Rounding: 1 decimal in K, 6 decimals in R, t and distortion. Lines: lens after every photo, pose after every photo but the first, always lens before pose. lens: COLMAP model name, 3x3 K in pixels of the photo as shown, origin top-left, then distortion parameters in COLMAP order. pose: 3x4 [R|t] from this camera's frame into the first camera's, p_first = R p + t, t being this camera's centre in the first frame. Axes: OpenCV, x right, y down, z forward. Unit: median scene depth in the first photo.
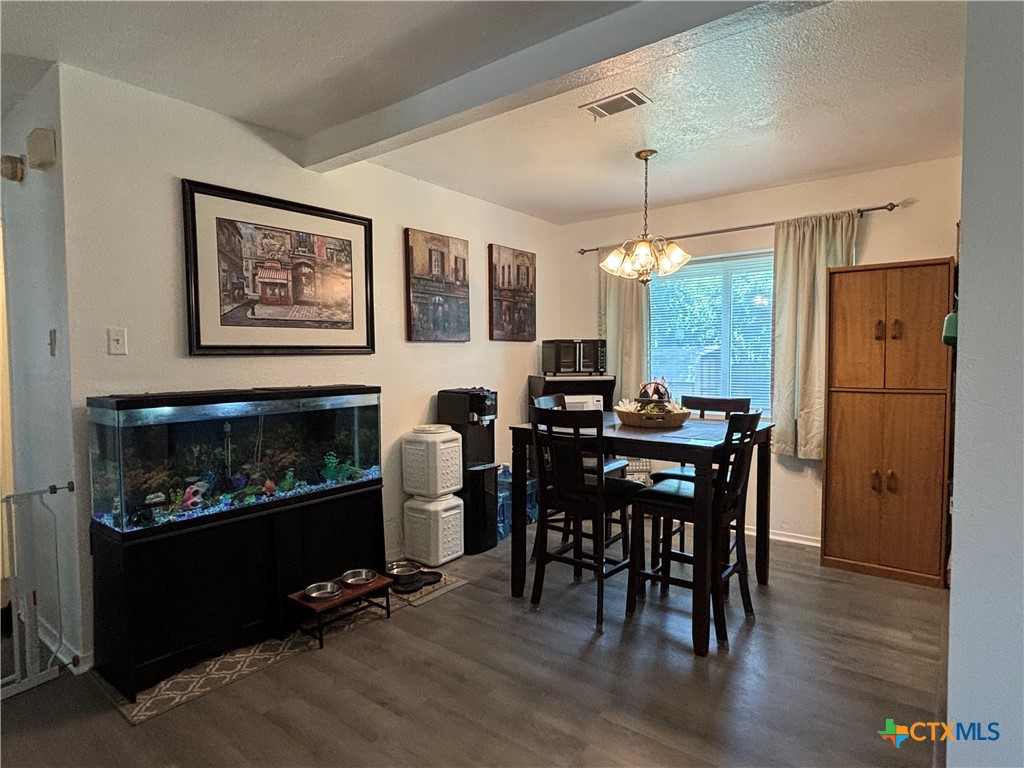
lens RADIAL K [[577.7, 0, 516.8], [0, 577.7, 386.5], [0, 0, 1]] dist [0.034329, -0.032113]
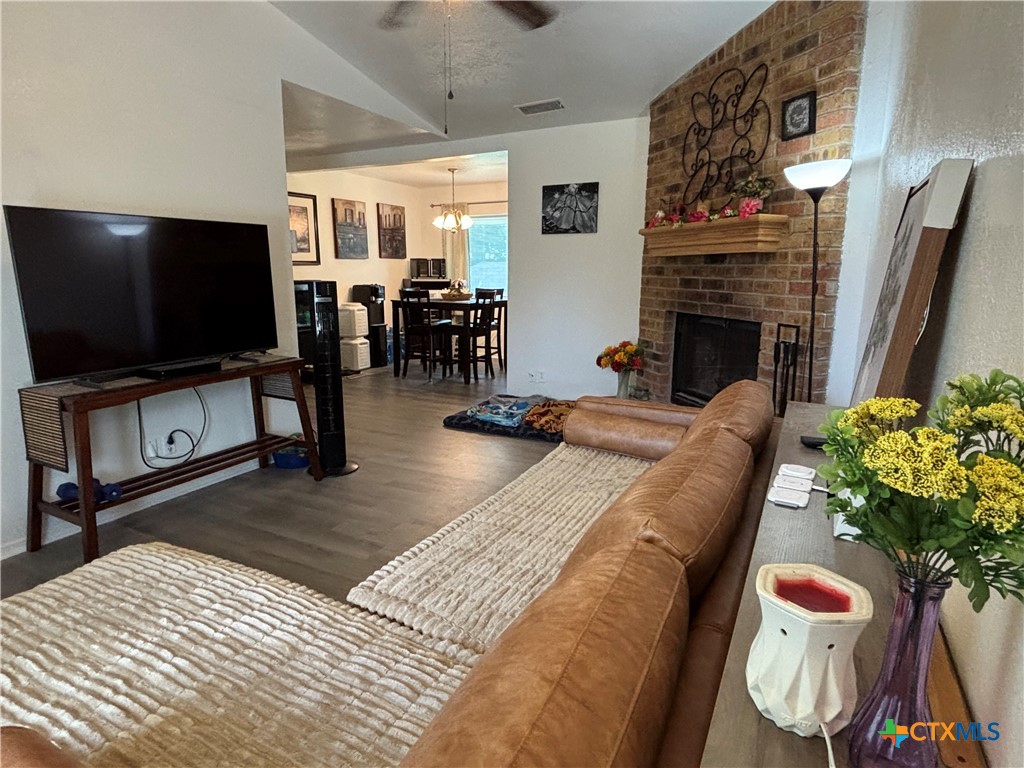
lens RADIAL K [[577.7, 0, 516.8], [0, 577.7, 386.5], [0, 0, 1]] dist [0.034329, -0.032113]
pose [[0.982696, -0.026457, 0.183326, 0.036153], [-0.000837, 0.989102, 0.147229, 0.055521], [-0.185224, -0.144835, 0.971964, -1.000411]]
